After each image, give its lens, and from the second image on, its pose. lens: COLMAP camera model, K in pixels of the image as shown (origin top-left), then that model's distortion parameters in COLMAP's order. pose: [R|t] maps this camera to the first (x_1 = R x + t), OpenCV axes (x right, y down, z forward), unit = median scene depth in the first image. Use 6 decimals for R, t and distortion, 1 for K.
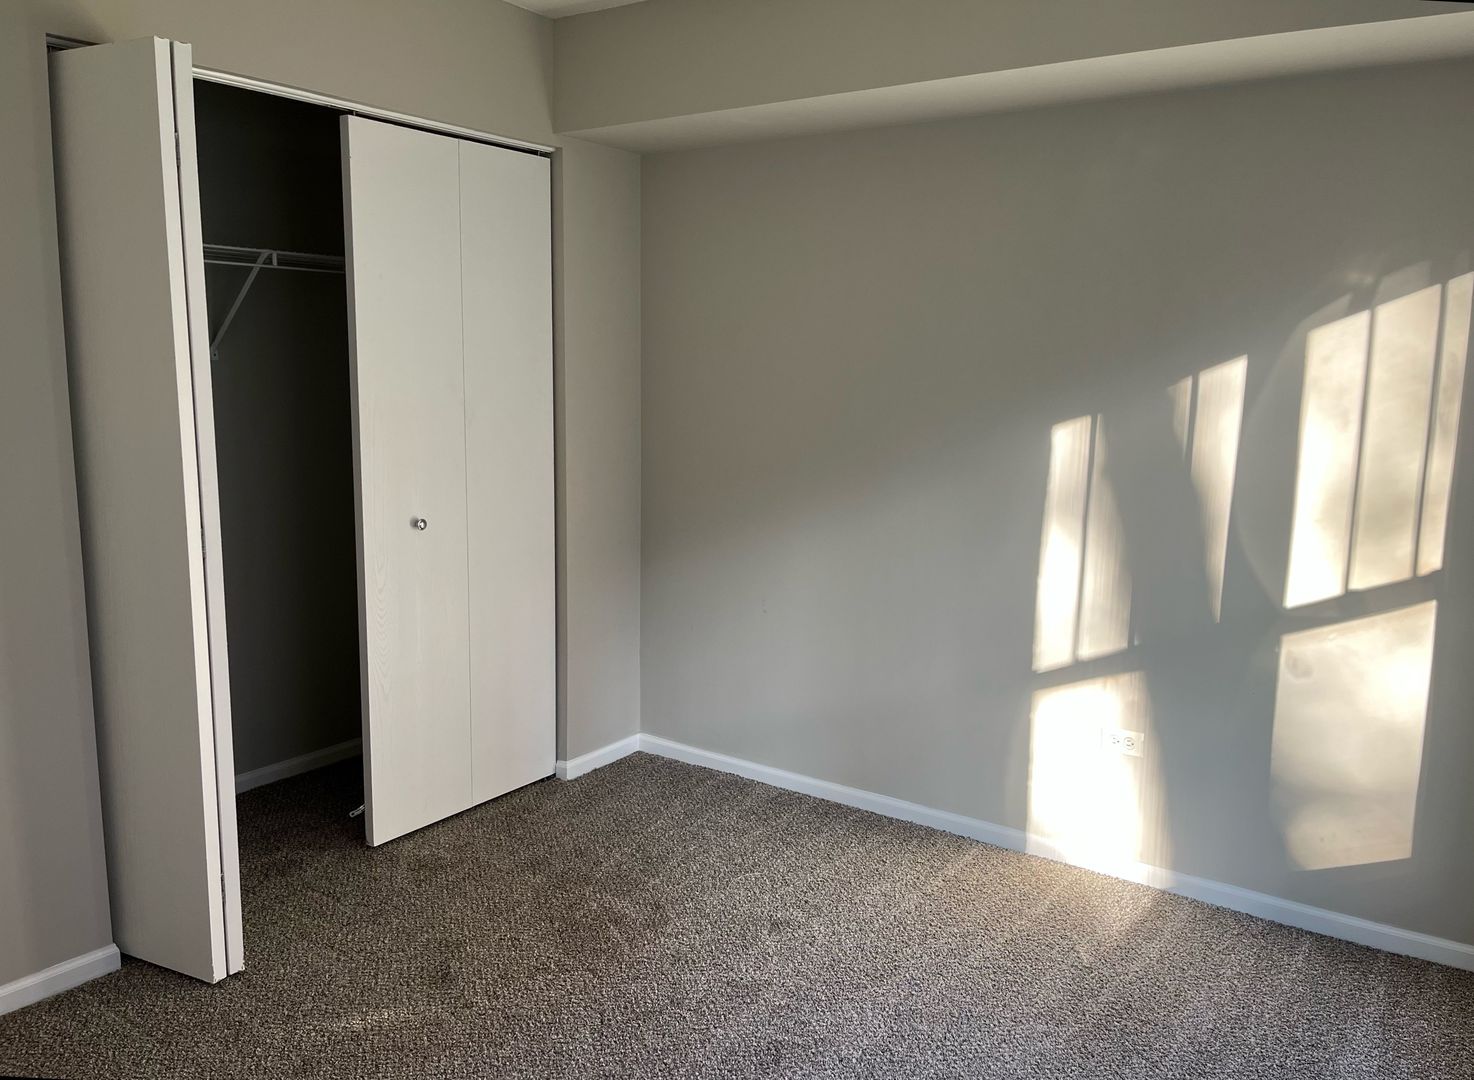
lens RADIAL K [[1141.4, 0, 737.0], [0, 1141.4, 540.0], [0, 0, 1]] dist [0.058083, 0.001471]
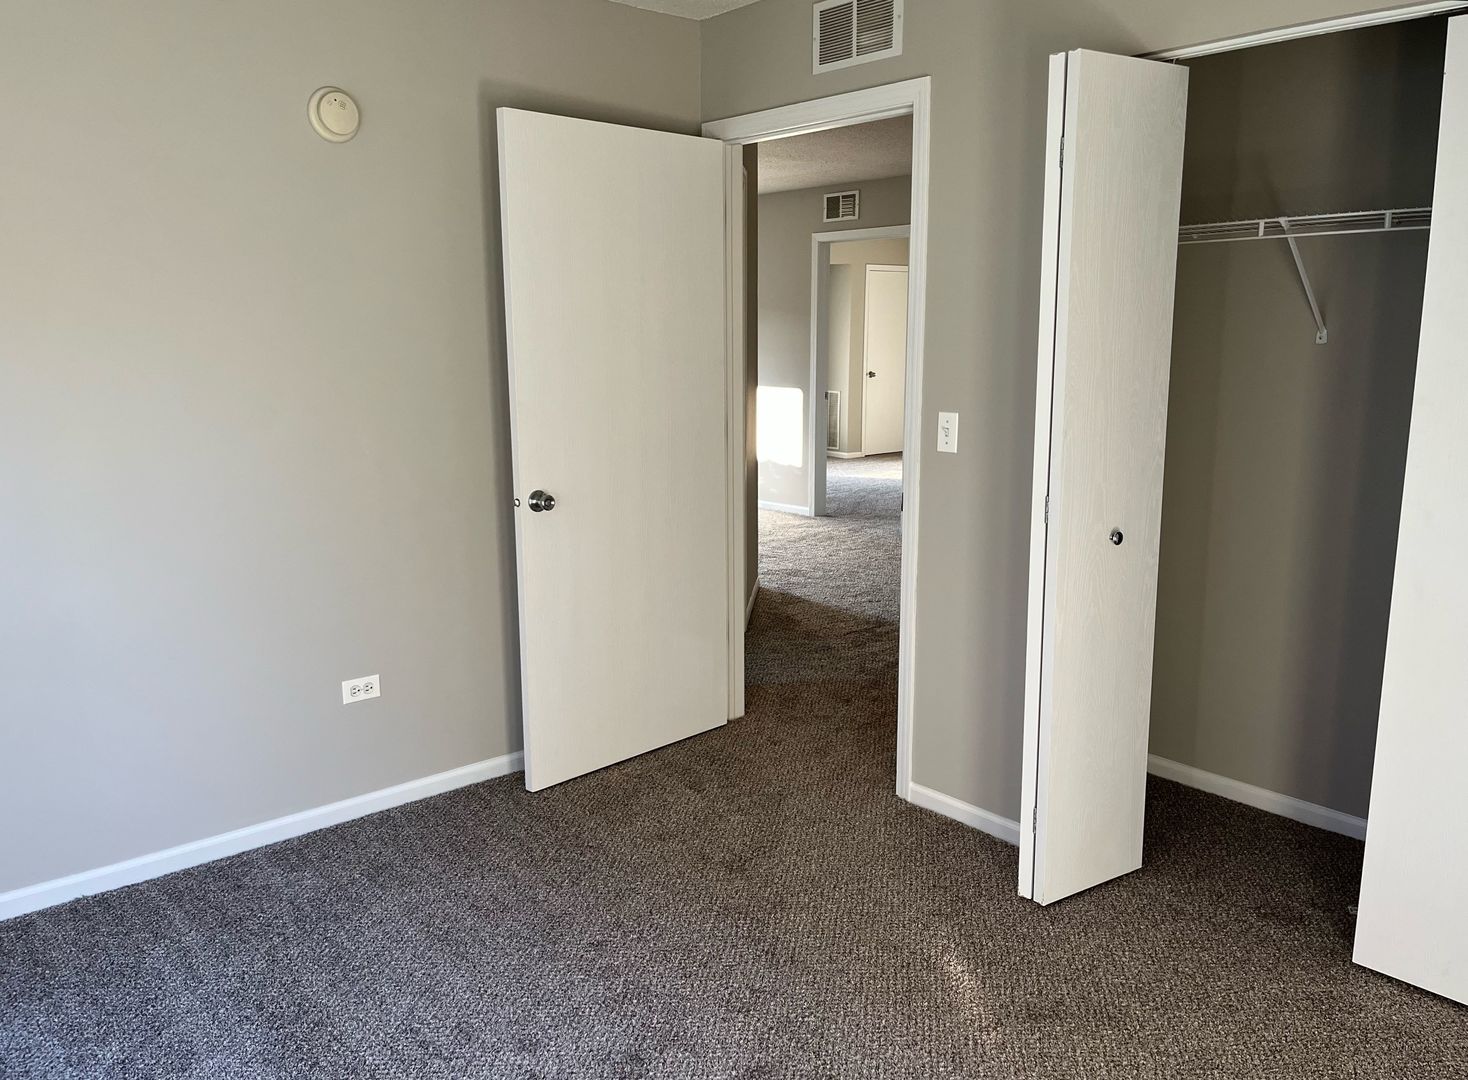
lens RADIAL K [[1147.4, 0, 734.0], [0, 1147.4, 540.0], [0, 0, 1]] dist [0.005725, 0.003800]
pose [[-0.243203, 0.164228, -0.955971, 0.543574], [-0.152495, 0.966833, 0.204890, -0.120109], [0.957913, 0.195611, -0.210093, 0.778703]]
